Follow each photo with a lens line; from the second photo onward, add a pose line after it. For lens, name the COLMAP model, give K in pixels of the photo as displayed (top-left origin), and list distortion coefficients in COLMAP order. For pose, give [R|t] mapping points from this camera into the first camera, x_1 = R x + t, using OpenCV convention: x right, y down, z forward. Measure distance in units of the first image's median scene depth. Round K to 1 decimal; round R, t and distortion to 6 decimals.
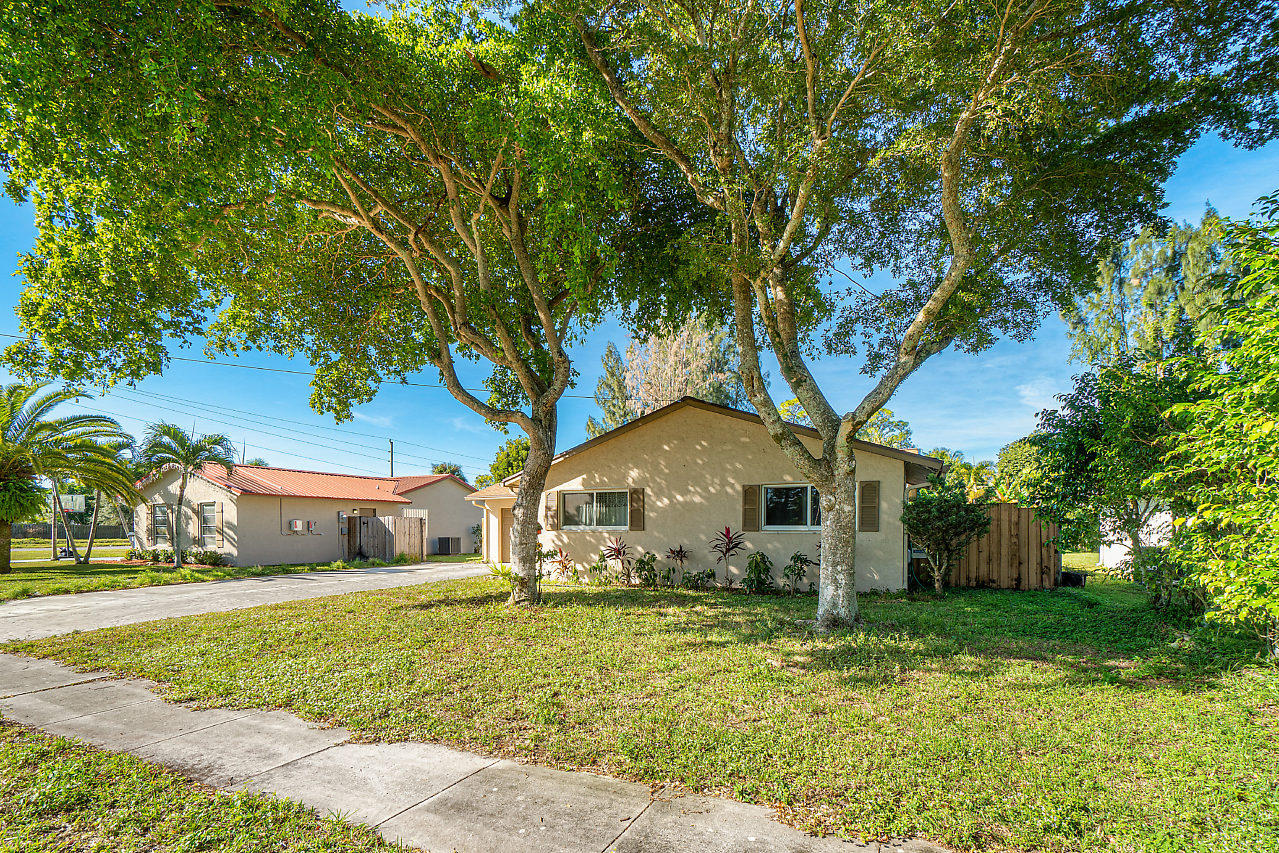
lens RADIAL K [[561.1, 0, 639.5], [0, 561.1, 426.5], [0, 0, 1]] dist [-0.041548, 0.000086]
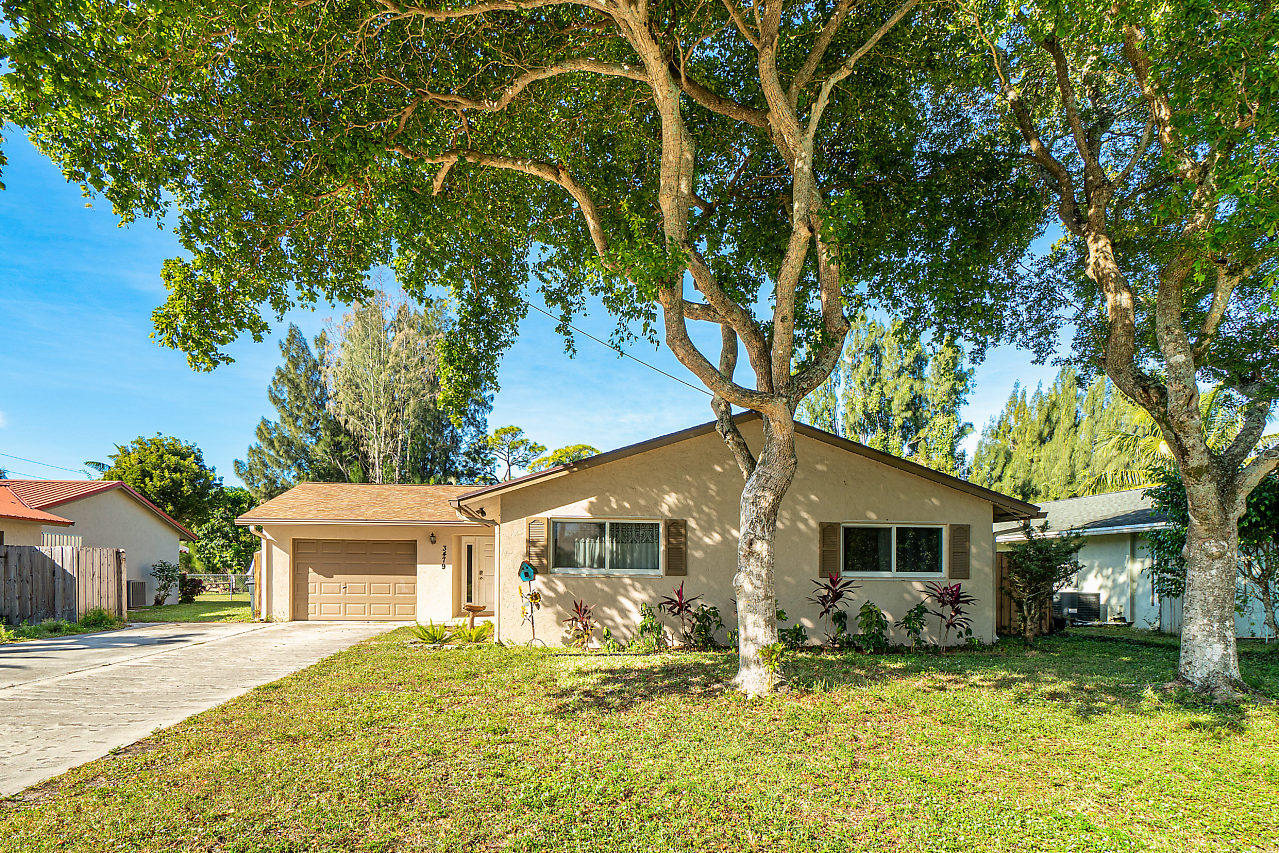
lens RADIAL K [[610.3, 0, 640.2], [0, 610.3, 443.2], [0, 0, 1]] dist [-0.015886, -0.000091]
pose [[0.873353, 0.102868, 0.476101, -0.441114], [-0.093282, 0.994676, -0.043798, 0.047653], [-0.478072, -0.006161, 0.878299, 0.294081]]
